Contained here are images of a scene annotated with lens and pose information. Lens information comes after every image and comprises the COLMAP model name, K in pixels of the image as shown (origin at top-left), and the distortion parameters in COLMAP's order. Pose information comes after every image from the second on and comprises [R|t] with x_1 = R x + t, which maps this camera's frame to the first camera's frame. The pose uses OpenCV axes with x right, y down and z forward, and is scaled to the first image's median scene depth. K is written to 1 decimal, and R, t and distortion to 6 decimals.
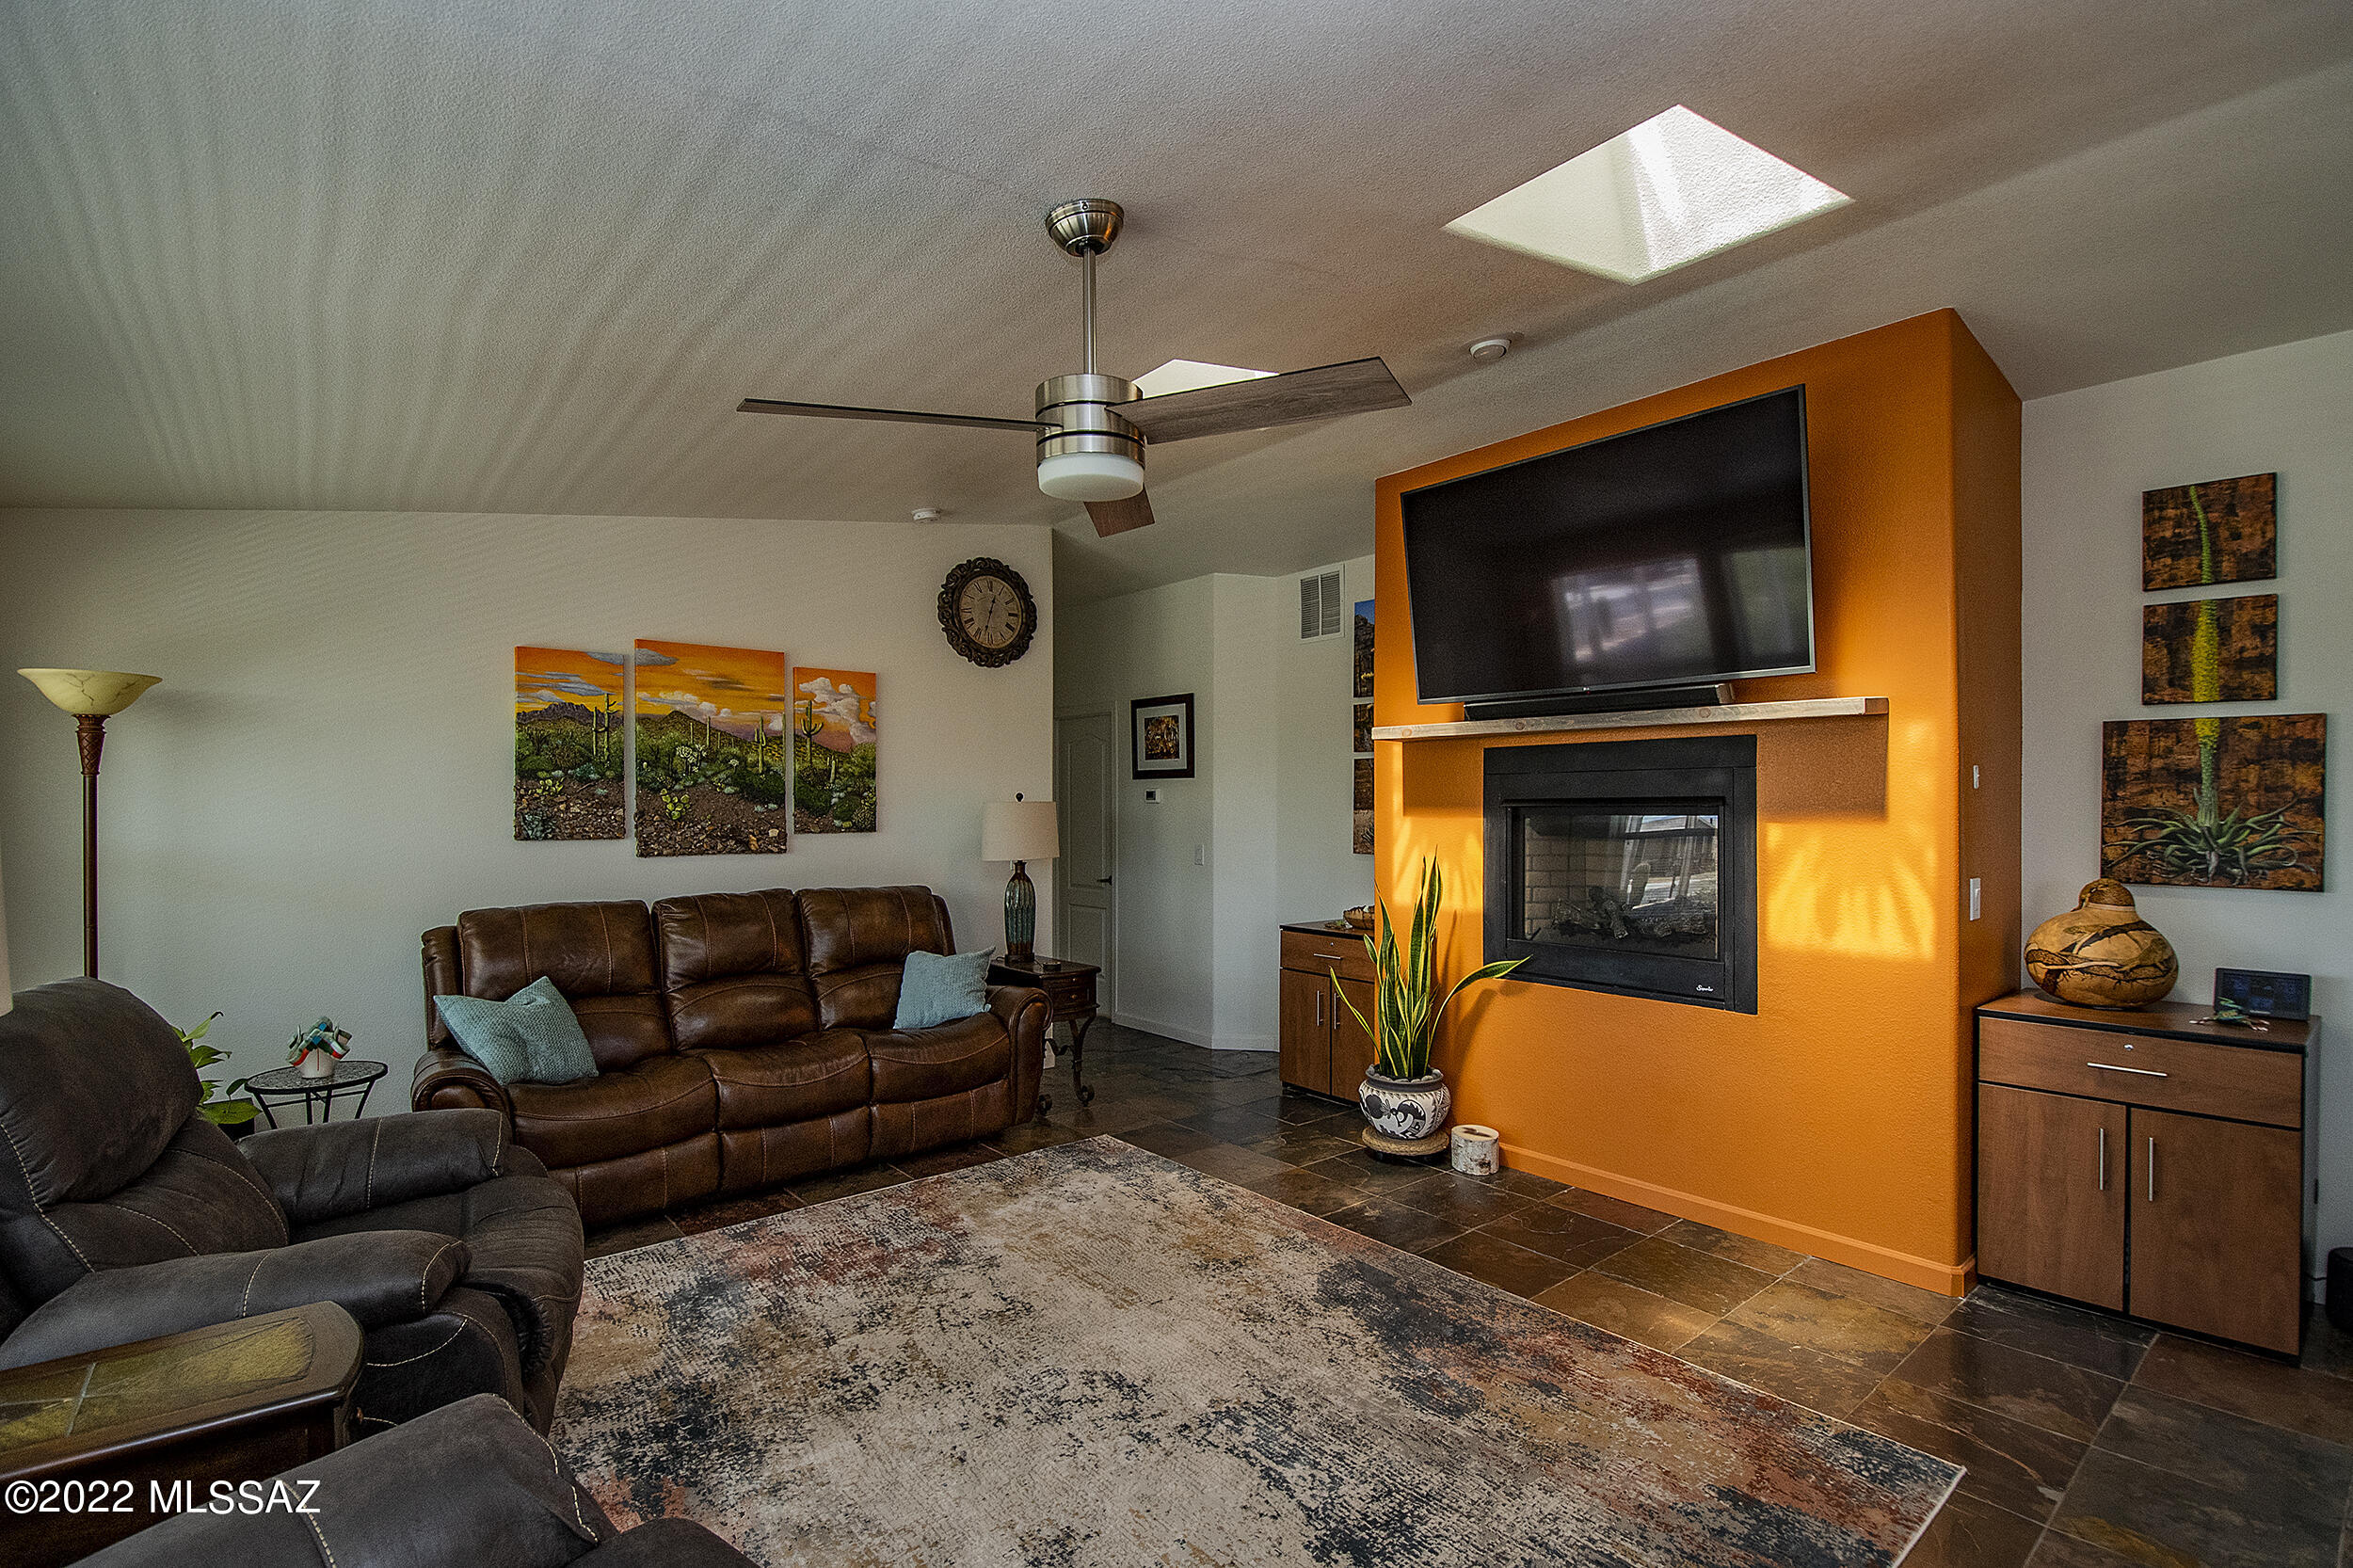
lens RADIAL K [[1034.5, 0, 1176.5], [0, 1034.5, 784.0], [0, 0, 1]] dist [-0.015416, -0.000171]
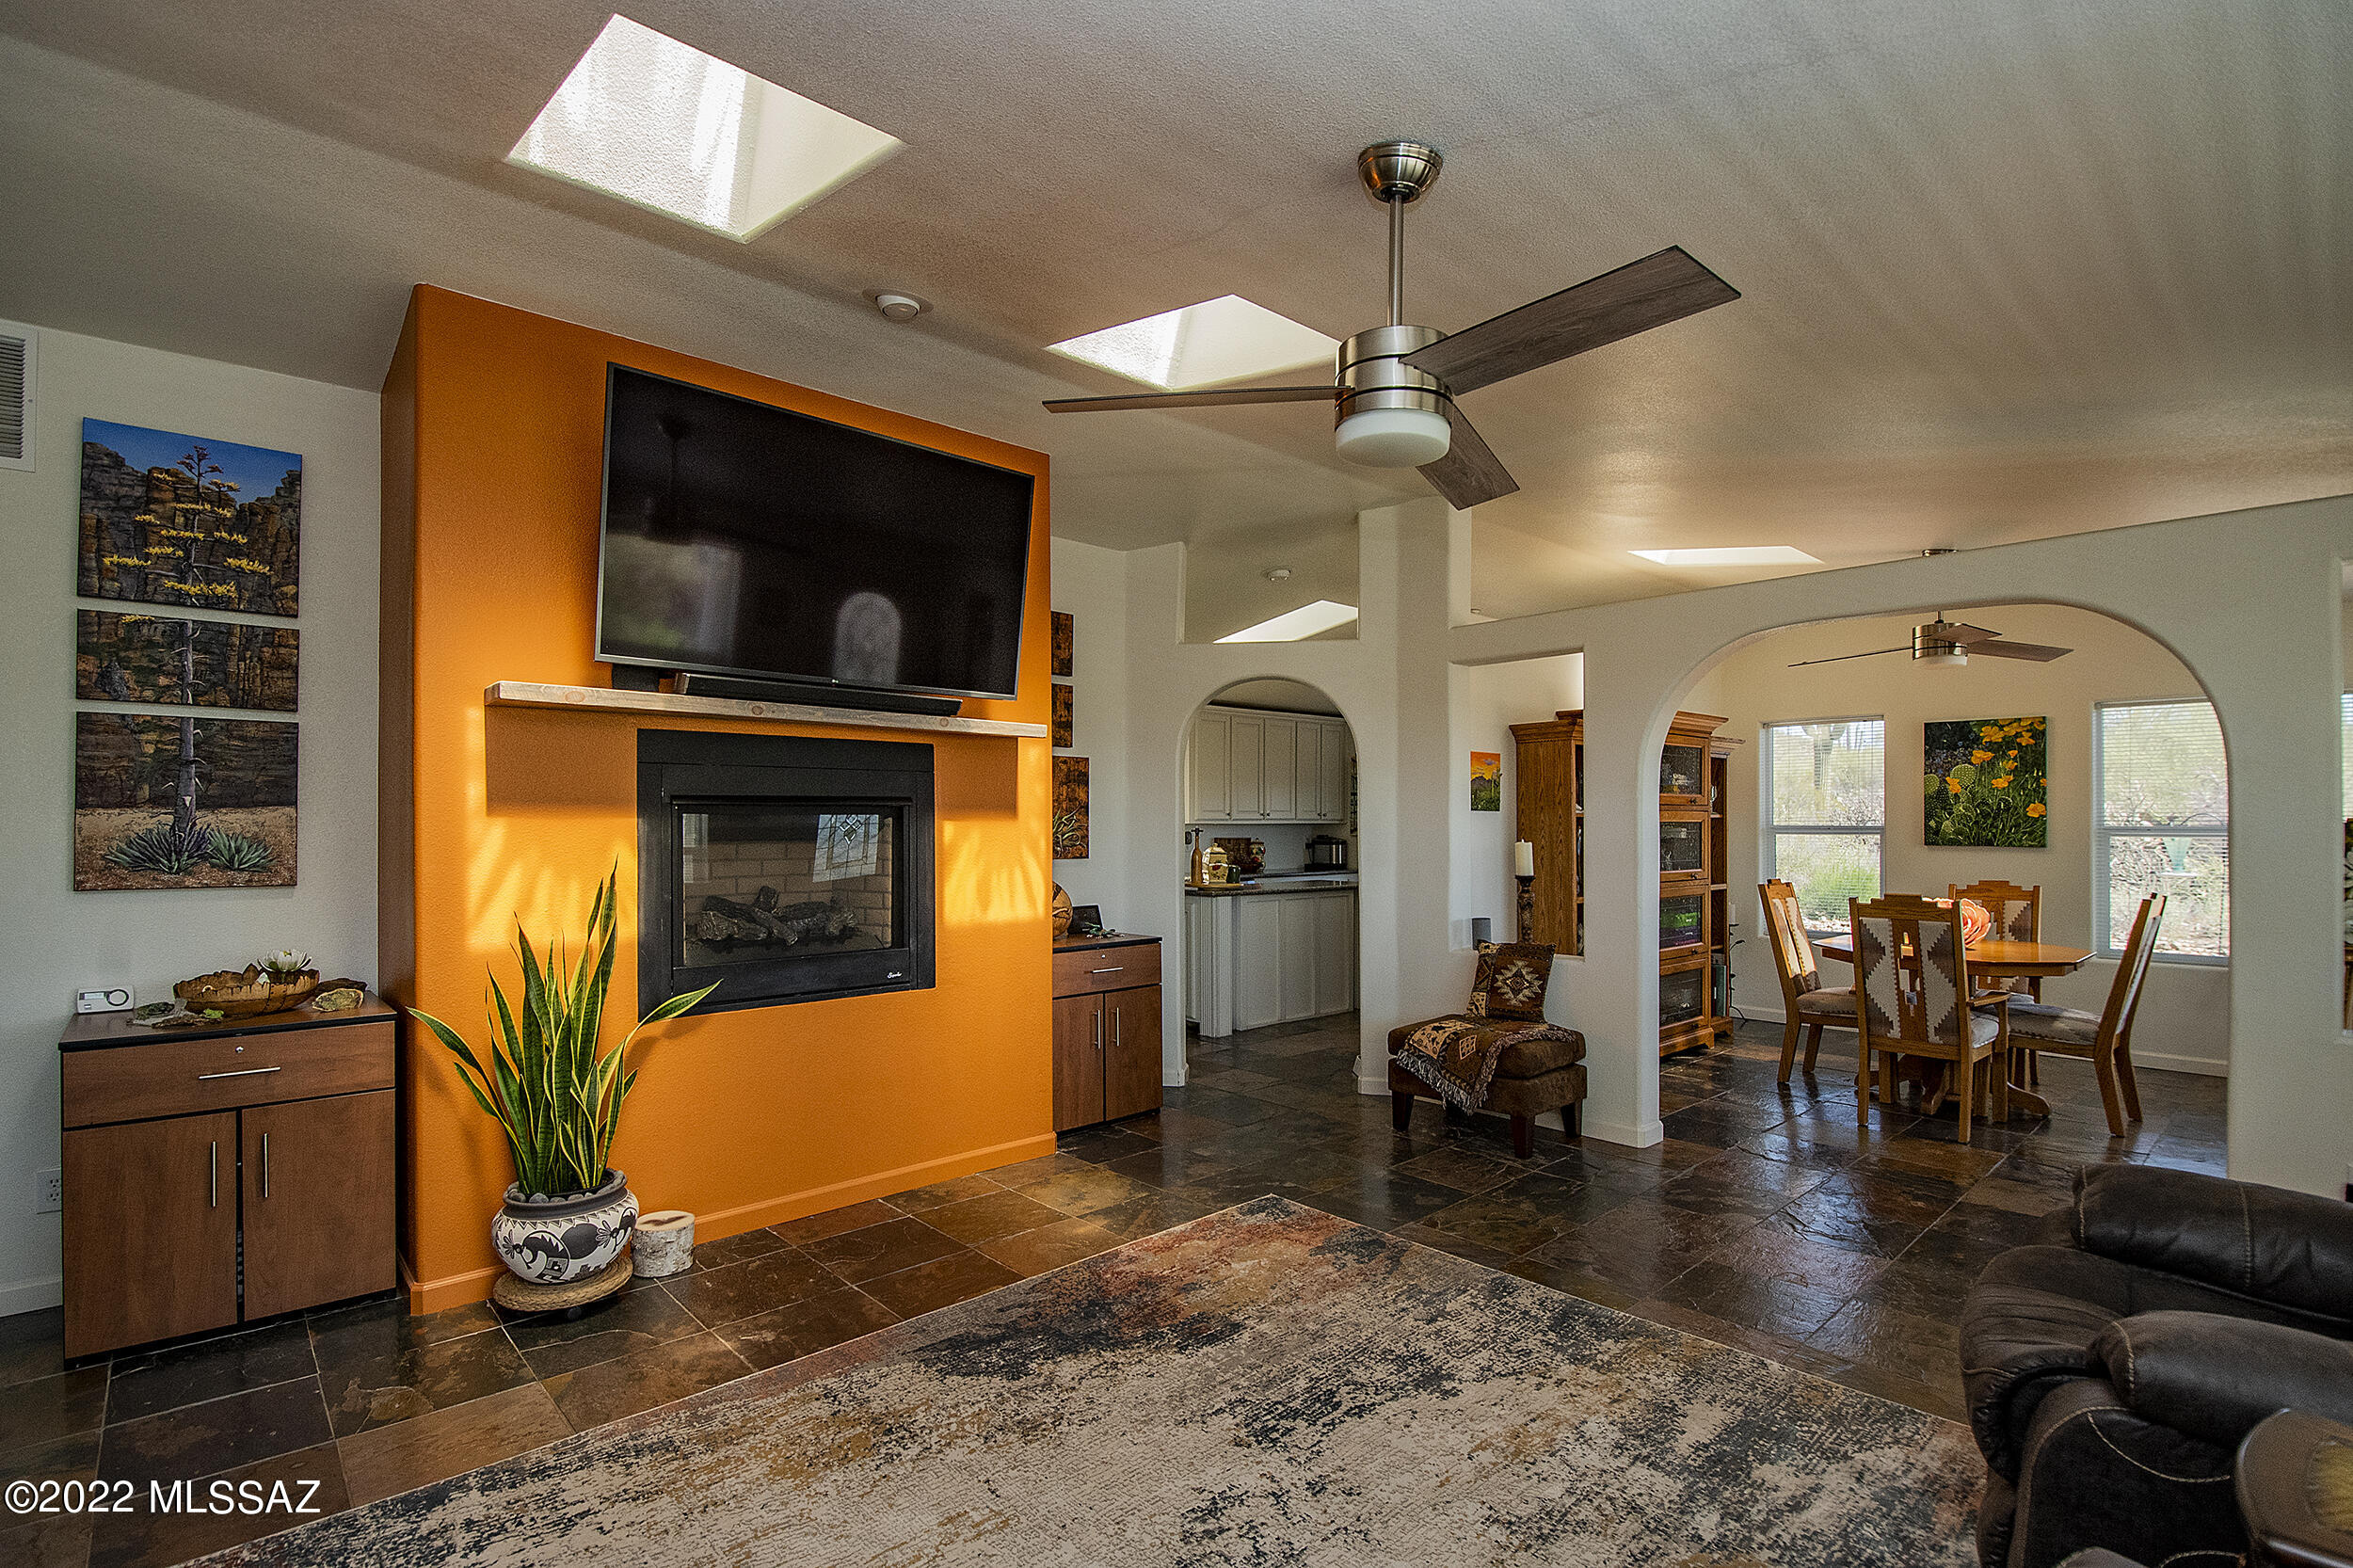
lens RADIAL K [[1082.2, 0, 1180.5], [0, 1082.2, 800.5], [0, 0, 1]] dist [0.000428, -0.000323]
pose [[-0.028608, 0.018127, 0.999426, -0.654620], [-0.021175, 0.999600, -0.018737, 0.032061], [-0.999366, -0.021699, -0.028212, 0.762891]]
